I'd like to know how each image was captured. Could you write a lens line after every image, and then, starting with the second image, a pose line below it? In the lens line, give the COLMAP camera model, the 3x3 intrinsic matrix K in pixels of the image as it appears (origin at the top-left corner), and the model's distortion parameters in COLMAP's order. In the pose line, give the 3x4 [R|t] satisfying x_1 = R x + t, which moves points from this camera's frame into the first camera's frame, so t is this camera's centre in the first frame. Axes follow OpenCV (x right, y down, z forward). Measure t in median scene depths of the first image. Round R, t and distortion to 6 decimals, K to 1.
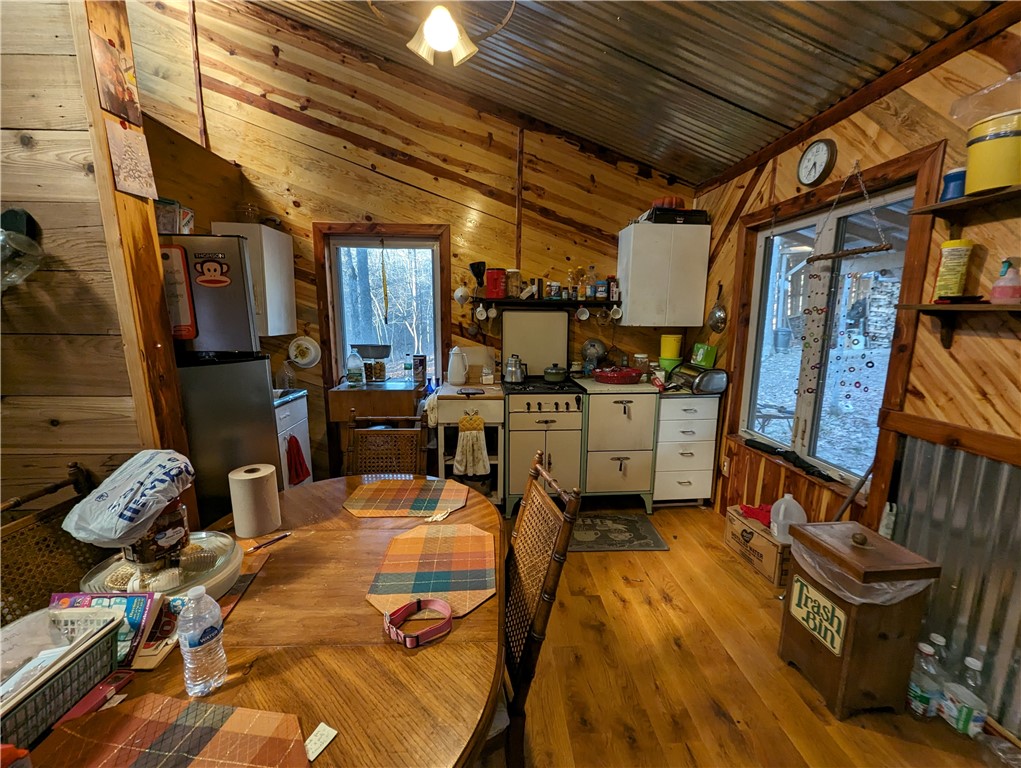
lens RADIAL K [[421.0, 0, 513.6], [0, 421.0, 387.9], [0, 0, 1]] dist [0.003742, -0.003098]
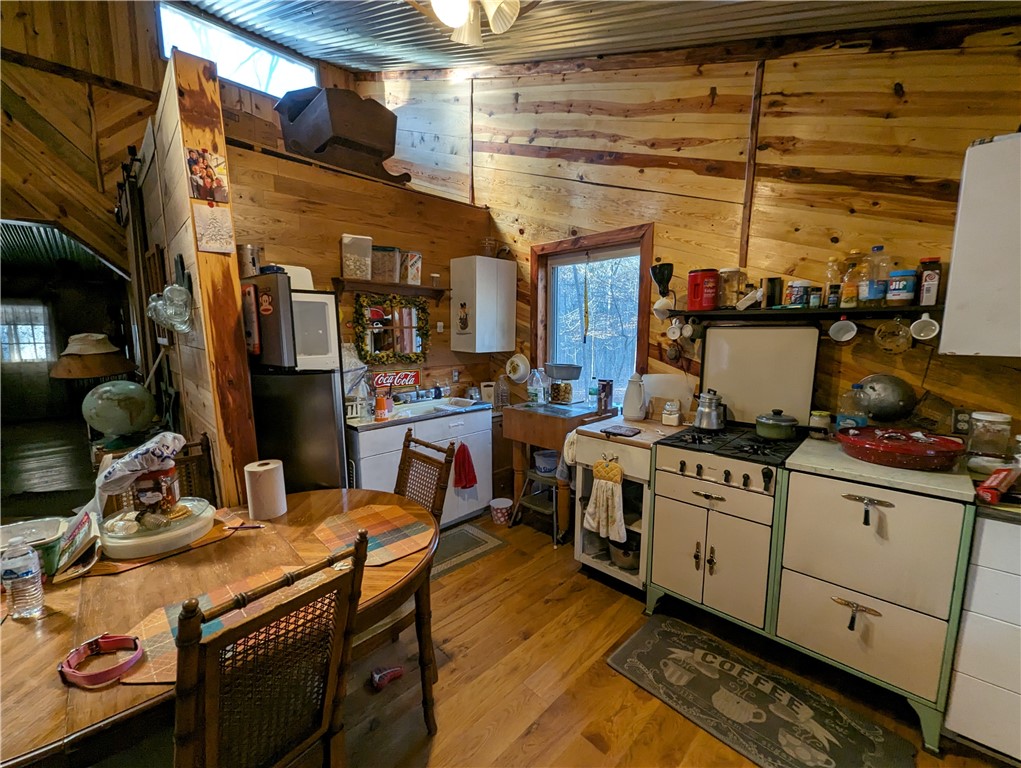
lens RADIAL K [[421.0, 0, 513.6], [0, 421.0, 387.9], [0, 0, 1]] dist [0.003742, -0.003098]
pose [[0.669056, 0.092681, -0.737411, 0.300977], [-0.121394, 0.992497, 0.014600, -0.052178], [0.733231, 0.079749, 0.675287, 0.286603]]
